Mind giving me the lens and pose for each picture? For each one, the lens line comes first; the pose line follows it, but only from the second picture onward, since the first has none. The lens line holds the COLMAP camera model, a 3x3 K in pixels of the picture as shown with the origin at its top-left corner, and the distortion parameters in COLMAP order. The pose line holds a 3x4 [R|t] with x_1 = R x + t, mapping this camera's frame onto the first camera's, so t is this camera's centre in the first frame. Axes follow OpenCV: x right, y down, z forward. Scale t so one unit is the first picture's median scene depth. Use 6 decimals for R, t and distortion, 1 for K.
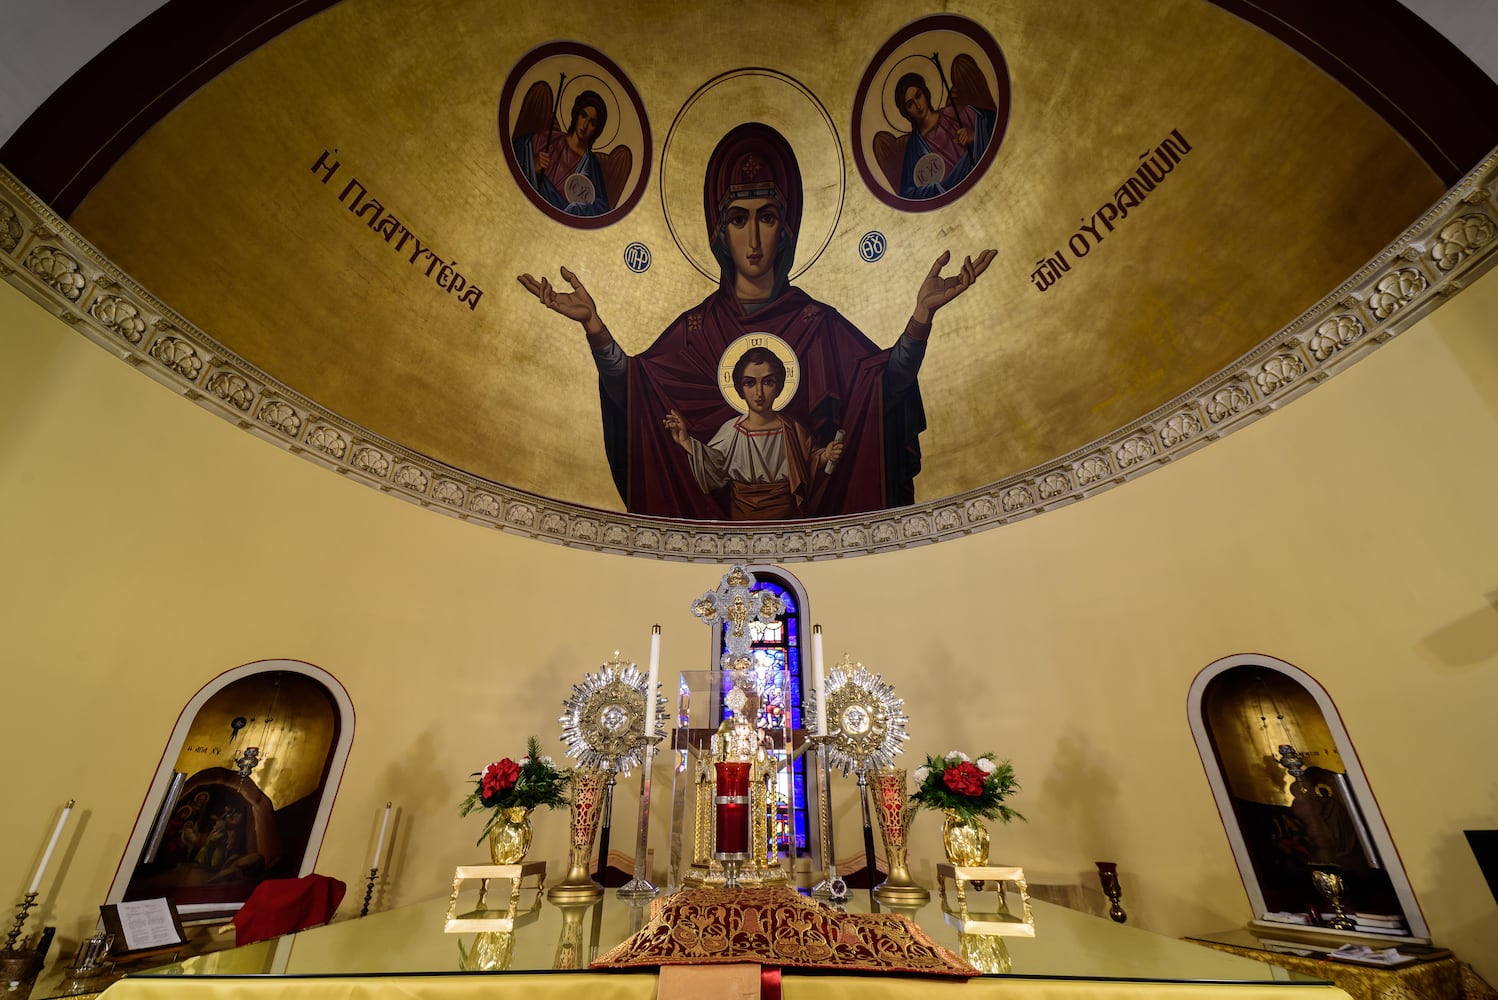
lens RADIAL K [[561.5, 0, 751.1], [0, 561.5, 521.9], [0, 0, 1]] dist [0.123282, -0.025982]
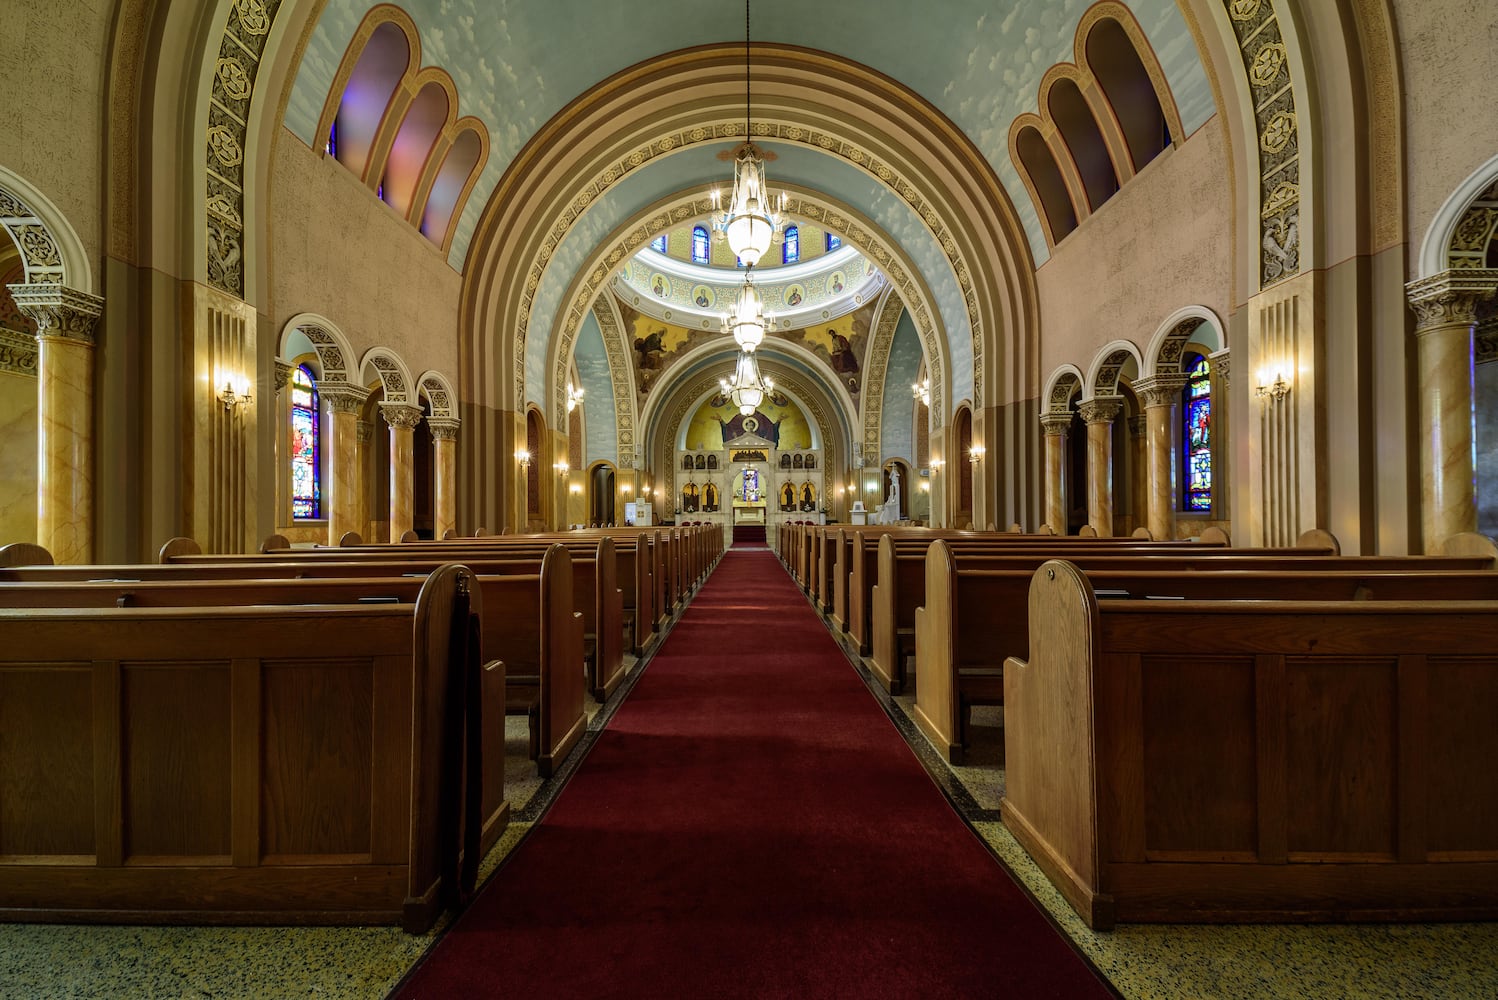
lens RADIAL K [[546.1, 0, 745.3], [0, 546.1, 513.2], [0, 0, 1]] dist [0.067207, -0.023409]
pose [[0.999986, -0.003831, 0.003703, -0.066153], [0.001676, 0.885954, 0.463769, -2.184845], [-0.005058, -0.463756, 0.885948, -4.475716]]
